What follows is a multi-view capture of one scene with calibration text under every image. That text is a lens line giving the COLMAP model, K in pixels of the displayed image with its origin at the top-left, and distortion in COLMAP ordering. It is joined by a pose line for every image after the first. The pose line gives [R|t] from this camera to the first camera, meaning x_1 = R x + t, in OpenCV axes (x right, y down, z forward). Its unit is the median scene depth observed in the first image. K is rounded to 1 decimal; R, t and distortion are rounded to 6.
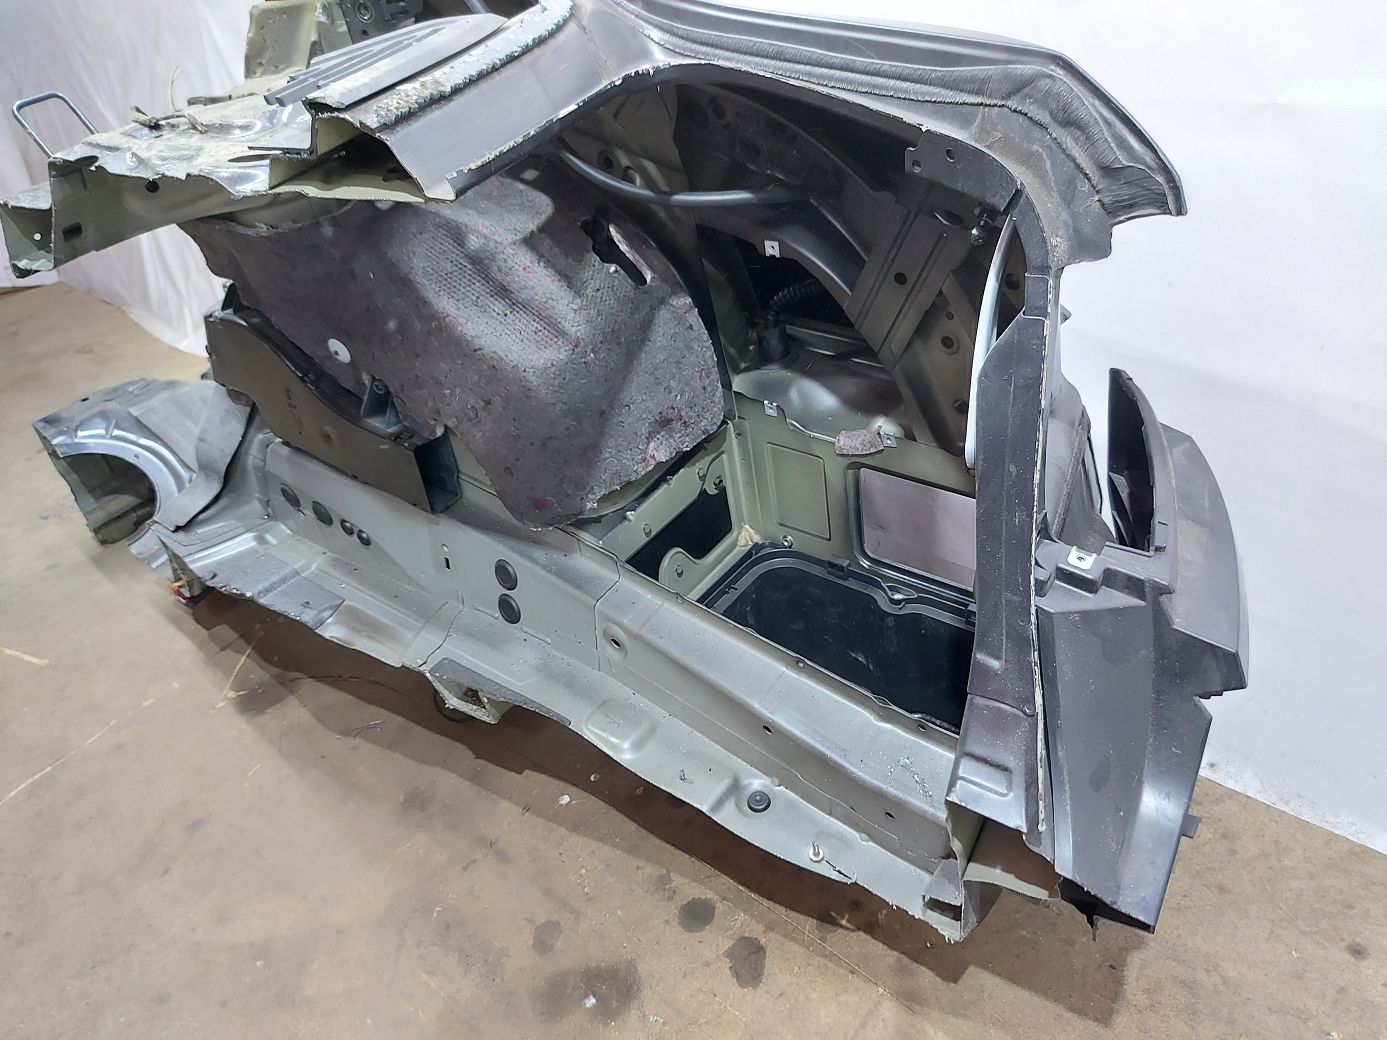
lens RADIAL K [[1014.1, 0, 696.1], [0, 1014.1, 522.5], [0, 0, 1]] dist [0.051092, -0.065130]
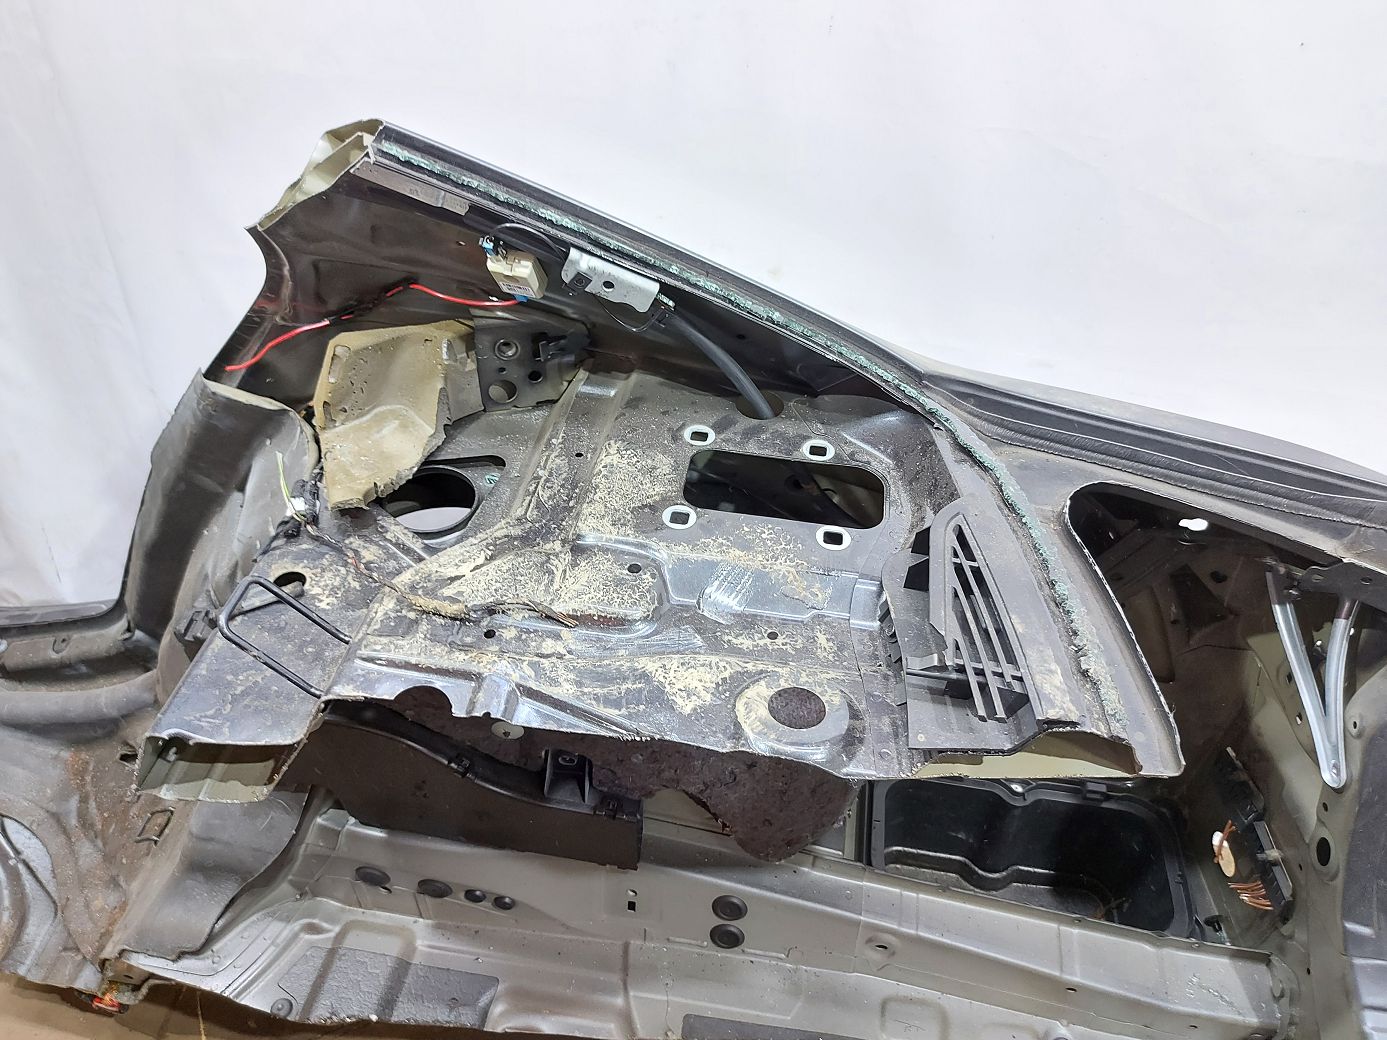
lens RADIAL K [[1014.1, 0, 711.2], [0, 1014.1, 516.8], [0, 0, 1]] dist [0.051092, -0.065130]
pose [[0.853020, -0.208286, 0.478513, -0.598729], [0.169344, 0.977761, 0.123717, -0.436438], [-0.493640, -0.024500, 0.869321, 0.200530]]
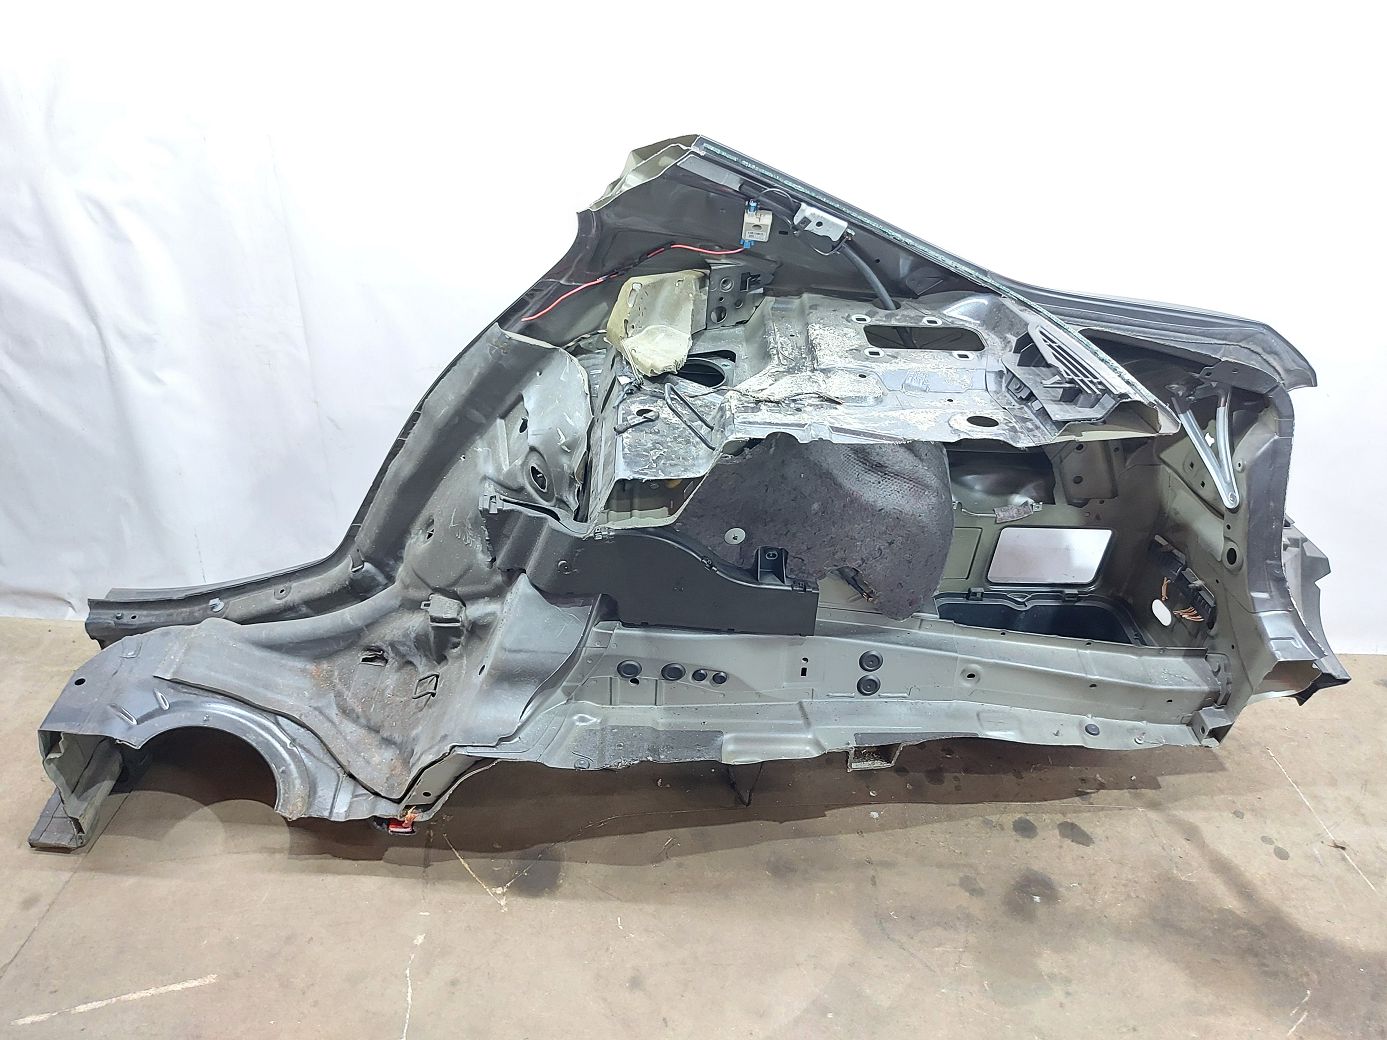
lens RADIAL K [[1014.1, 0, 699.4], [0, 1014.1, 520.7], [0, 0, 1]] dist [0.051092, -0.065130]
pose [[0.740922, -0.229407, 0.631195, -1.241715], [0.255819, 0.965400, 0.050583, -0.275877], [-0.620960, 0.123994, 0.773973, 0.040229]]
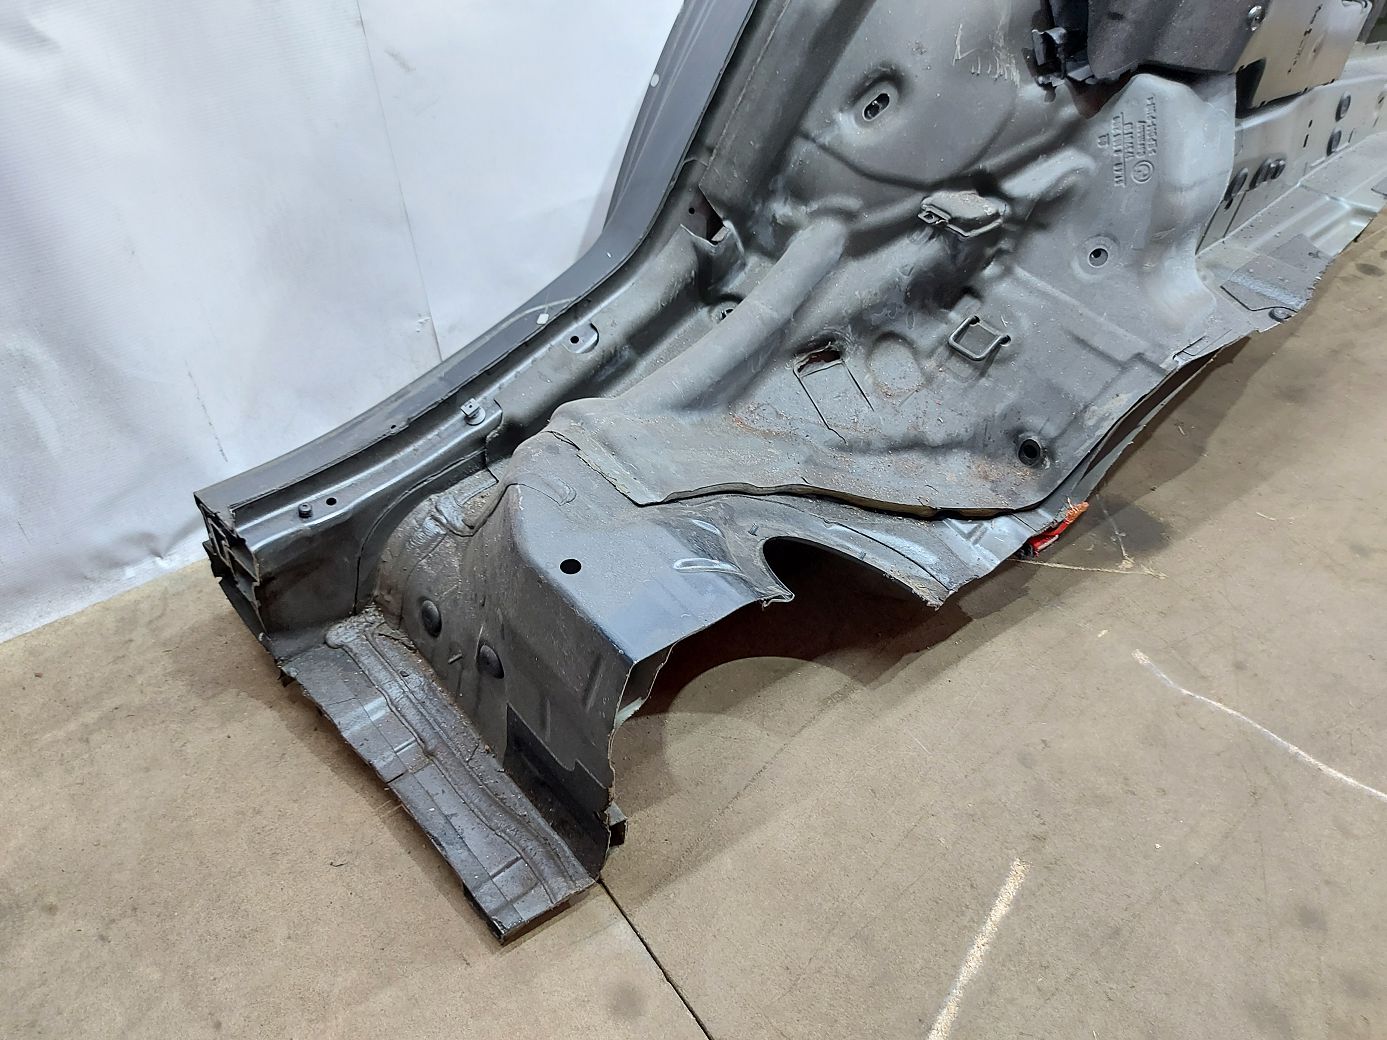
lens RADIAL K [[1014.1, 0, 687.4], [0, 1014.1, 517.5], [0, 0, 1]] dist [0.051092, -0.065130]
pose [[0.144150, -0.570570, 0.808499, -1.546478], [0.493706, 0.749549, 0.440944, -0.491475], [-0.857599, 0.335598, 0.389741, 1.387968]]
